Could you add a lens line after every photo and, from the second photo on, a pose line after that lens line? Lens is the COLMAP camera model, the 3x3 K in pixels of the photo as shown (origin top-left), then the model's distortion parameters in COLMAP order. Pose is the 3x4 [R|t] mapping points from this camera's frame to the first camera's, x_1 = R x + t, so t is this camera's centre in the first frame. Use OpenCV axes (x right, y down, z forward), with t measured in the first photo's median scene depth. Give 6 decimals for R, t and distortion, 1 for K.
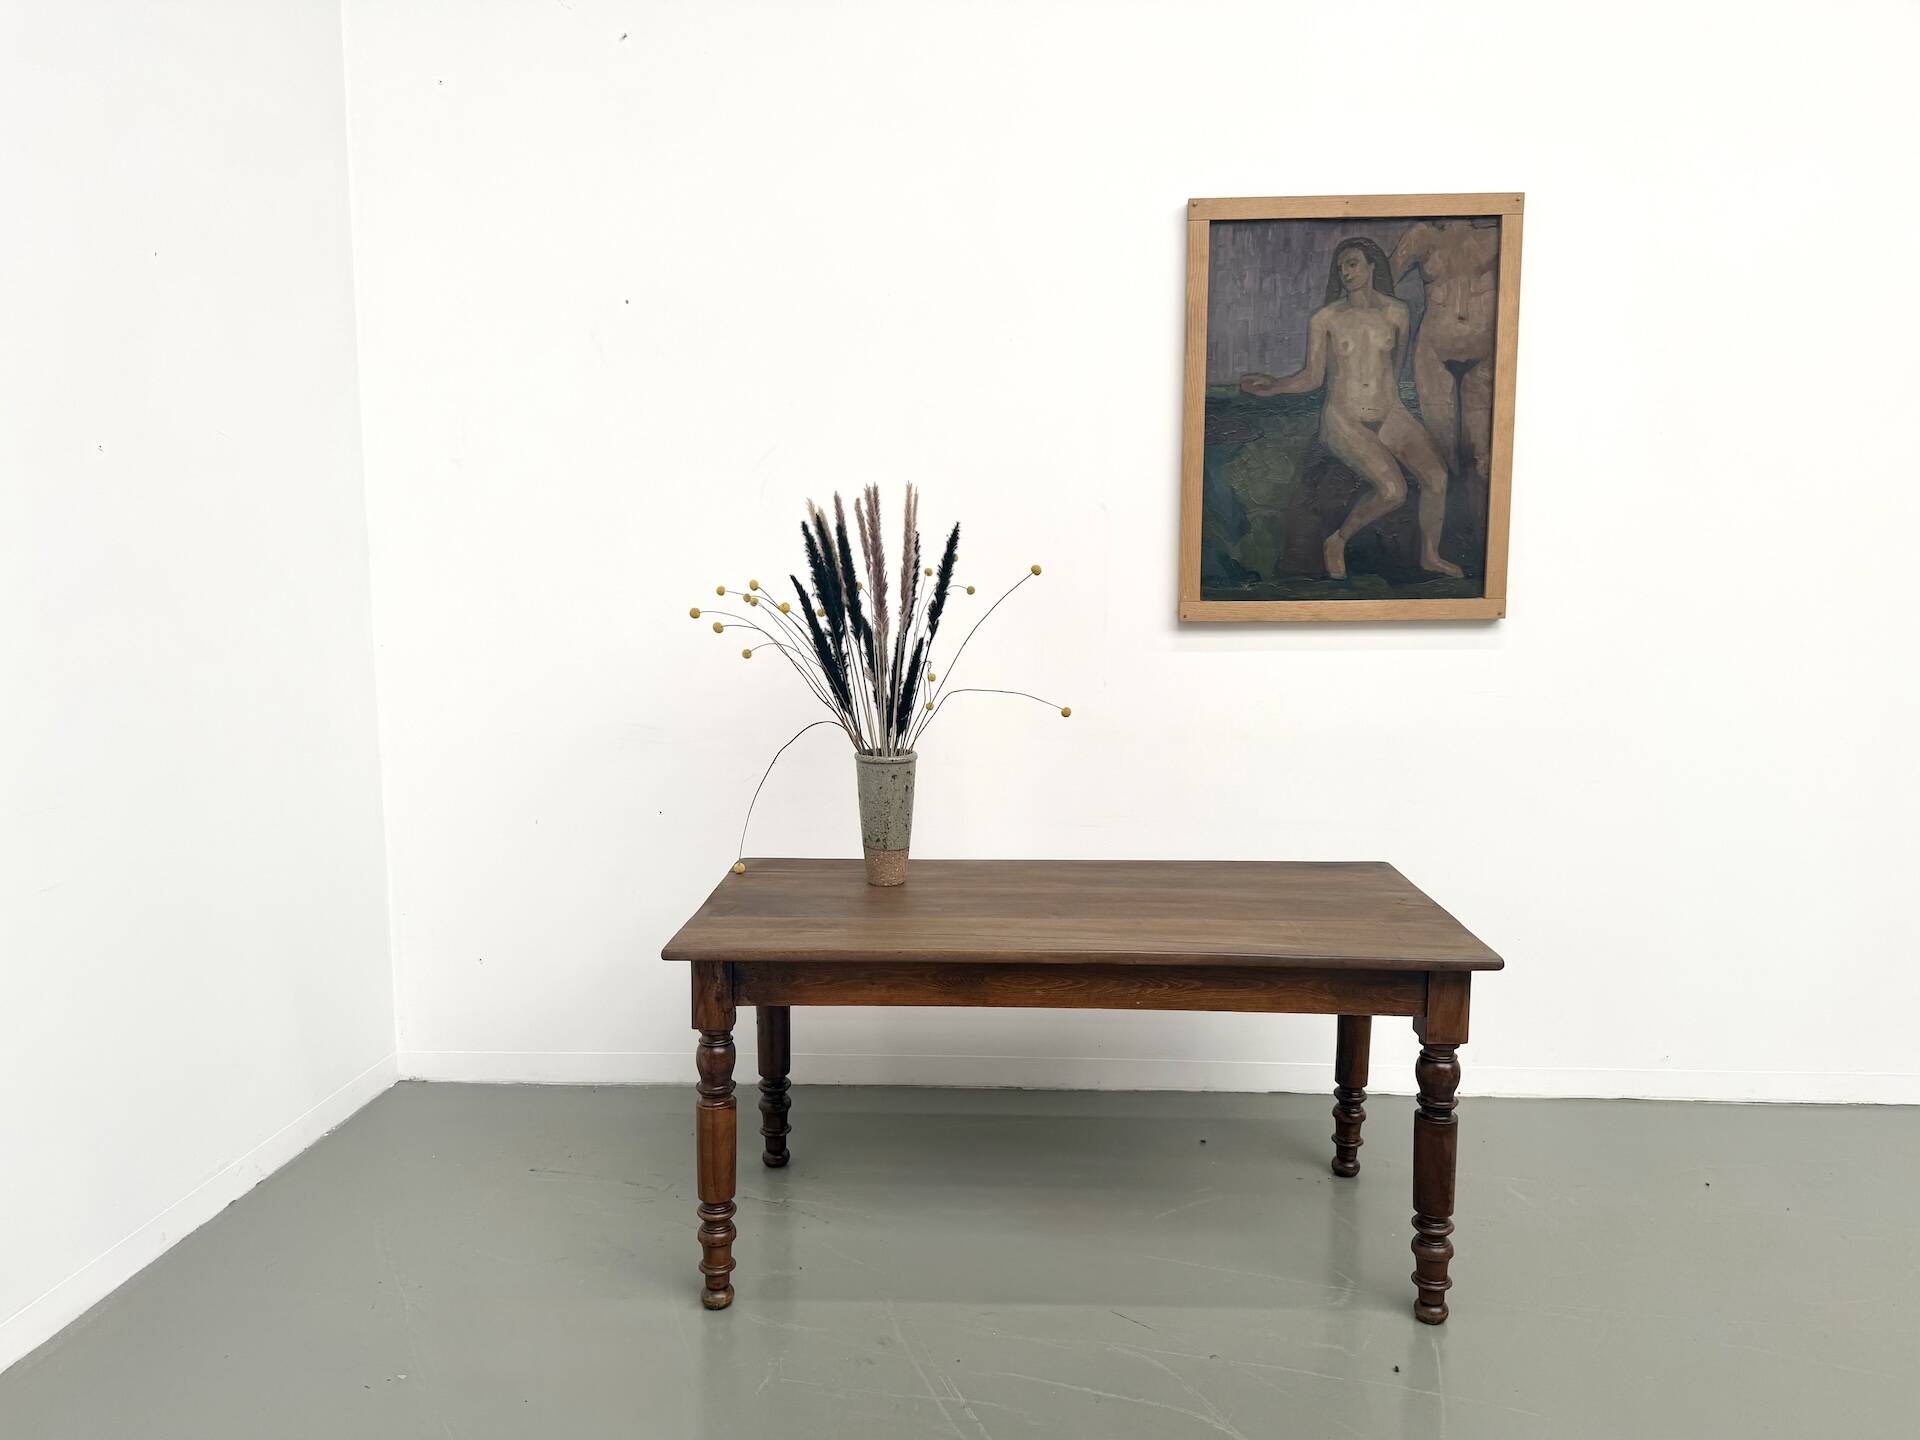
lens RADIAL K [[1375.0, 0, 952.6], [0, 1375.0, 719.9], [0, 0, 1]] dist [0.057580, -0.093687]
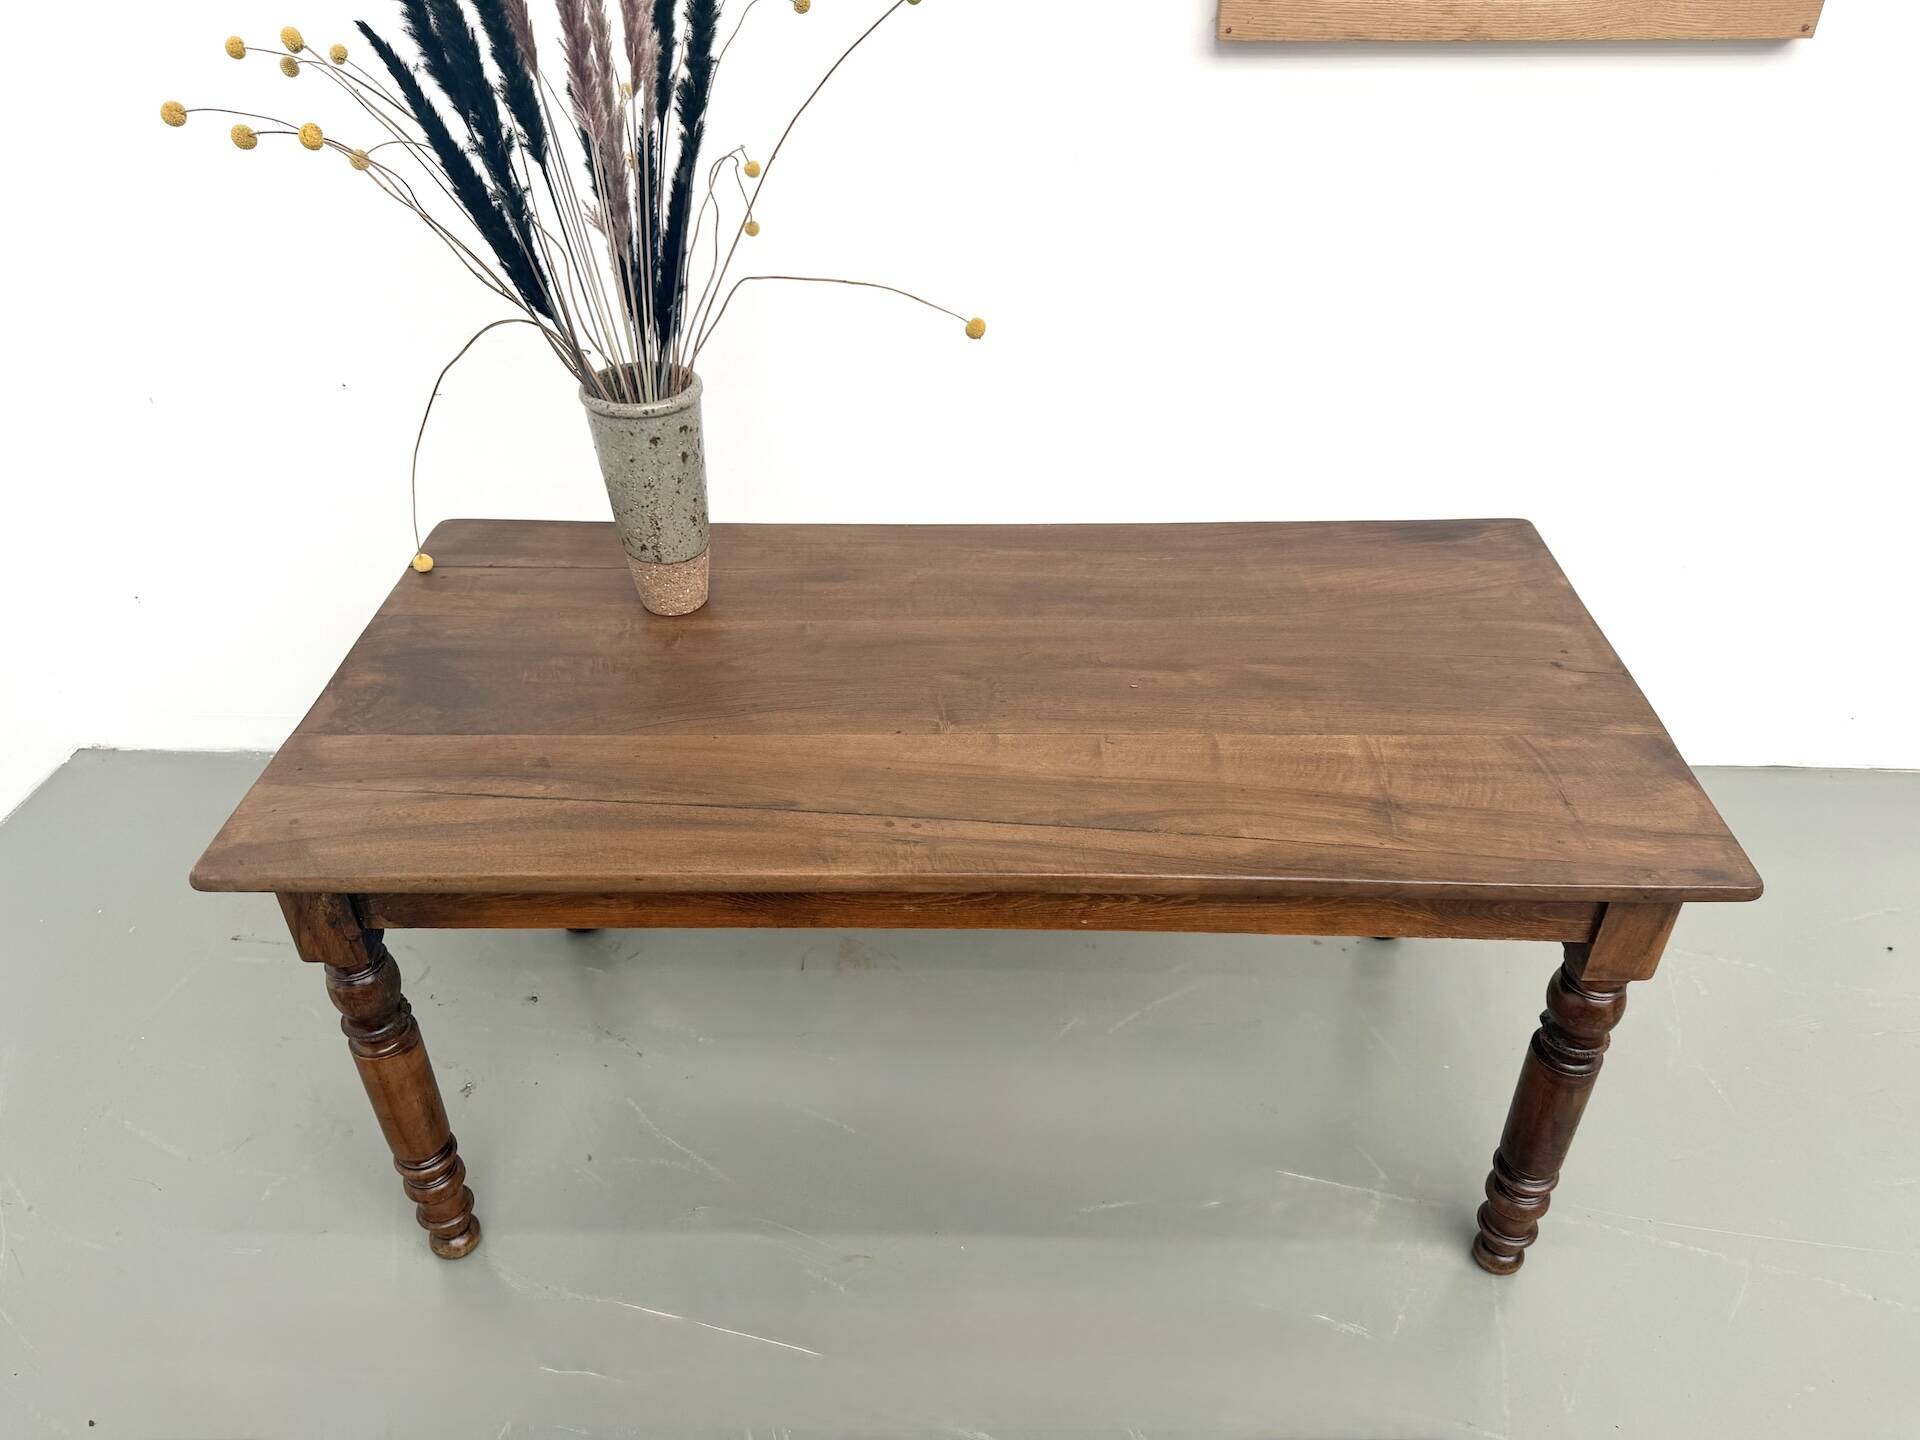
lens RADIAL K [[1375.0, 0, 975.5], [0, 1375.0, 743.6], [0, 0, 1]] dist [0.057580, -0.093687]
pose [[0.999818, -0.014053, 0.012871, 0.065856], [0.005936, 0.871478, 0.490399, -0.106028], [-0.018109, -0.490233, 0.871403, 0.429169]]
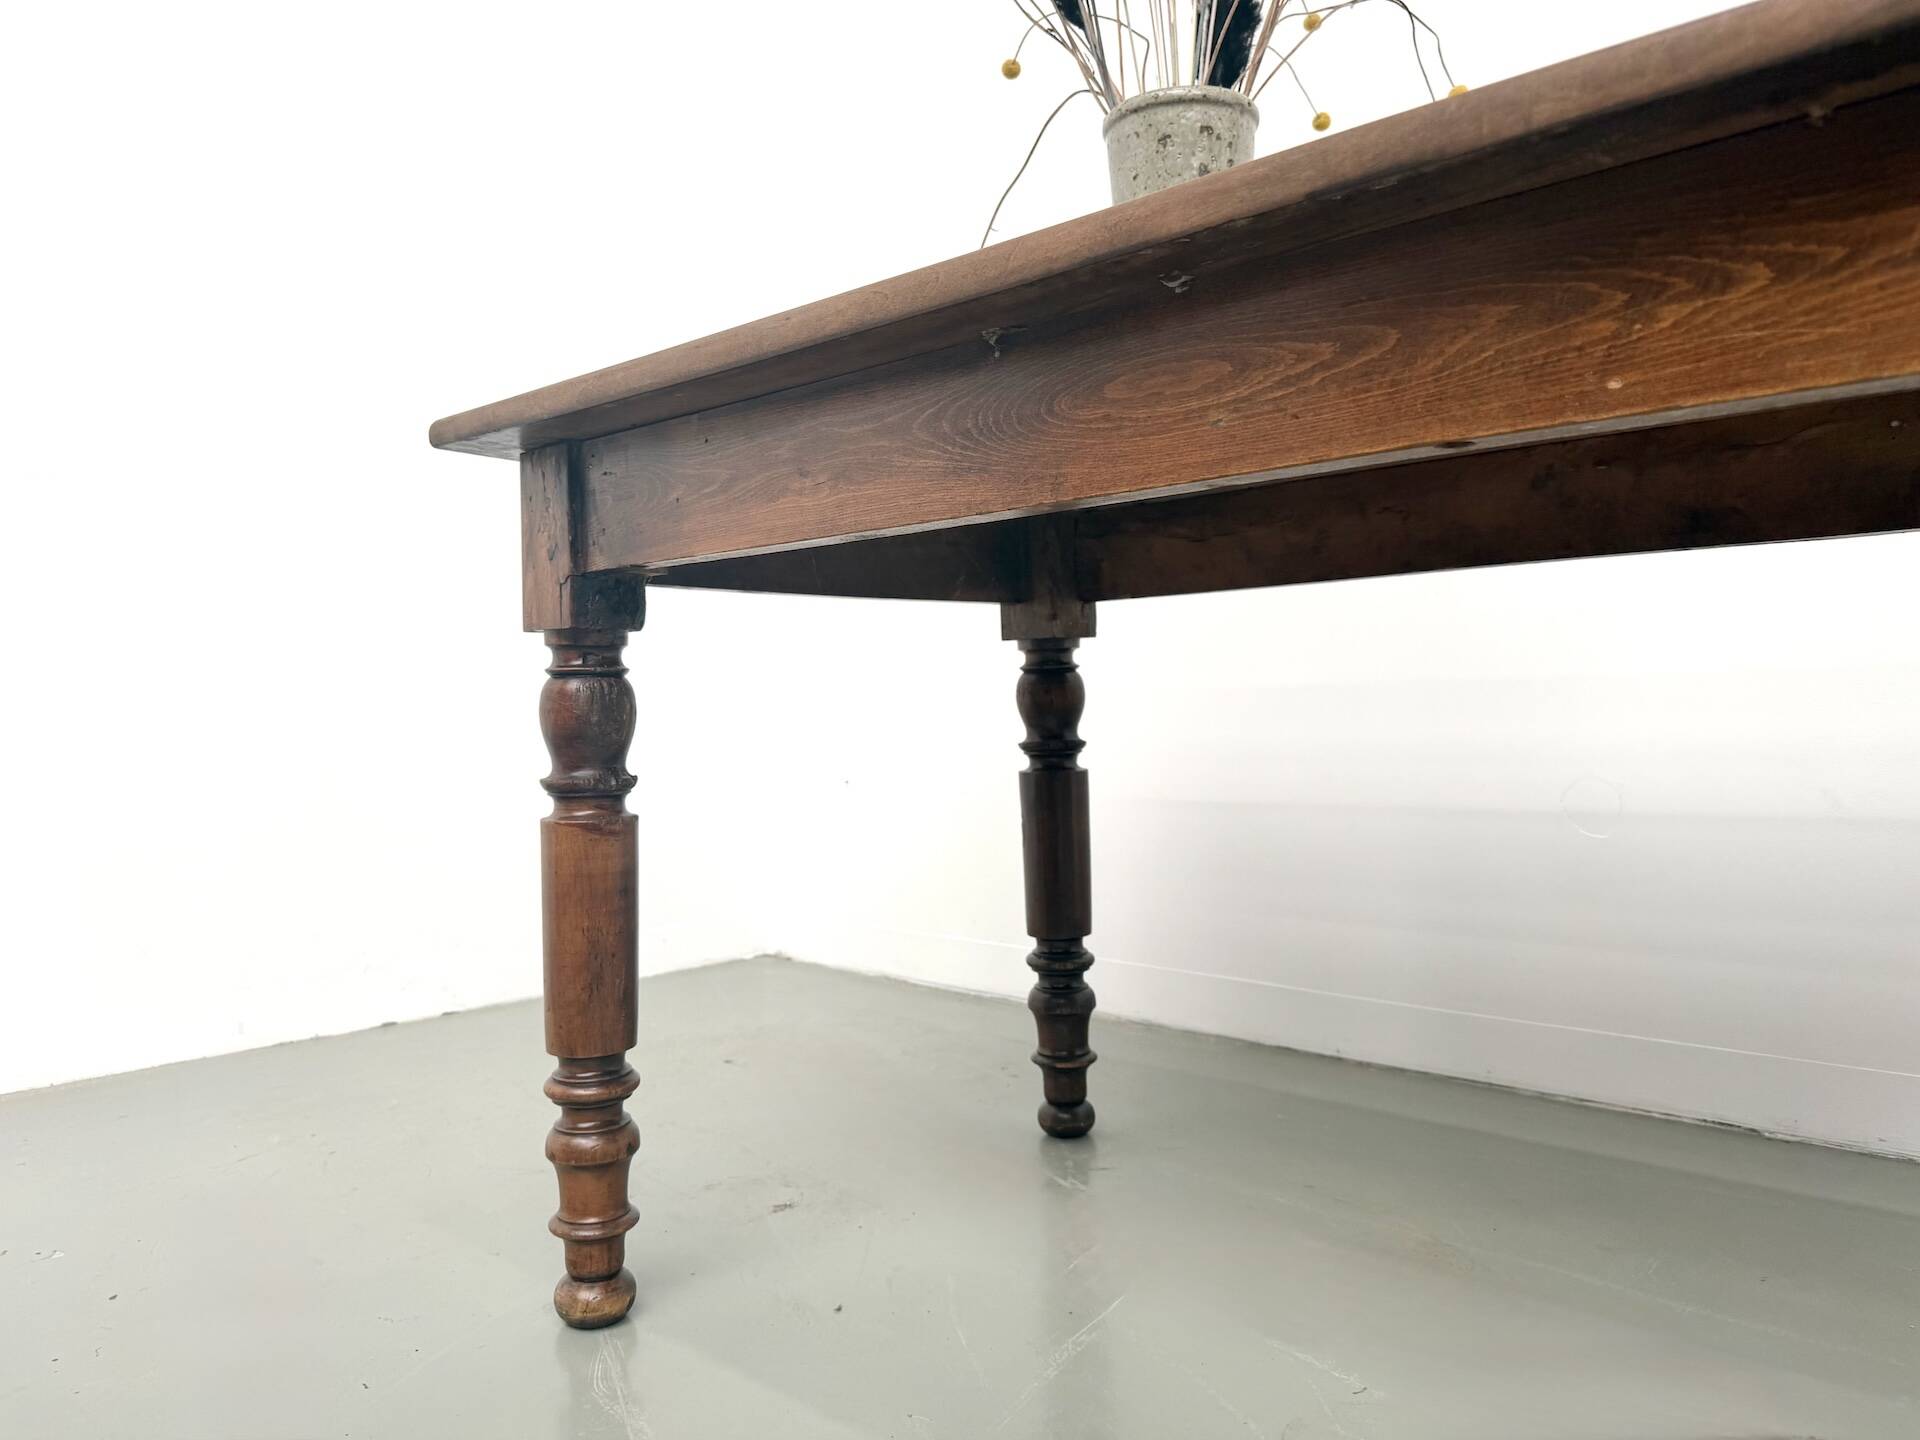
lens RADIAL K [[1375.0, 0, 949.6], [0, 1375.0, 720.7], [0, 0, 1]] dist [0.057580, -0.093687]
pose [[0.755333, -0.008281, -0.655289, 0.155559], [-0.057187, 0.995273, -0.078495, 0.220578], [0.652841, 0.096764, 0.751289, 0.608440]]
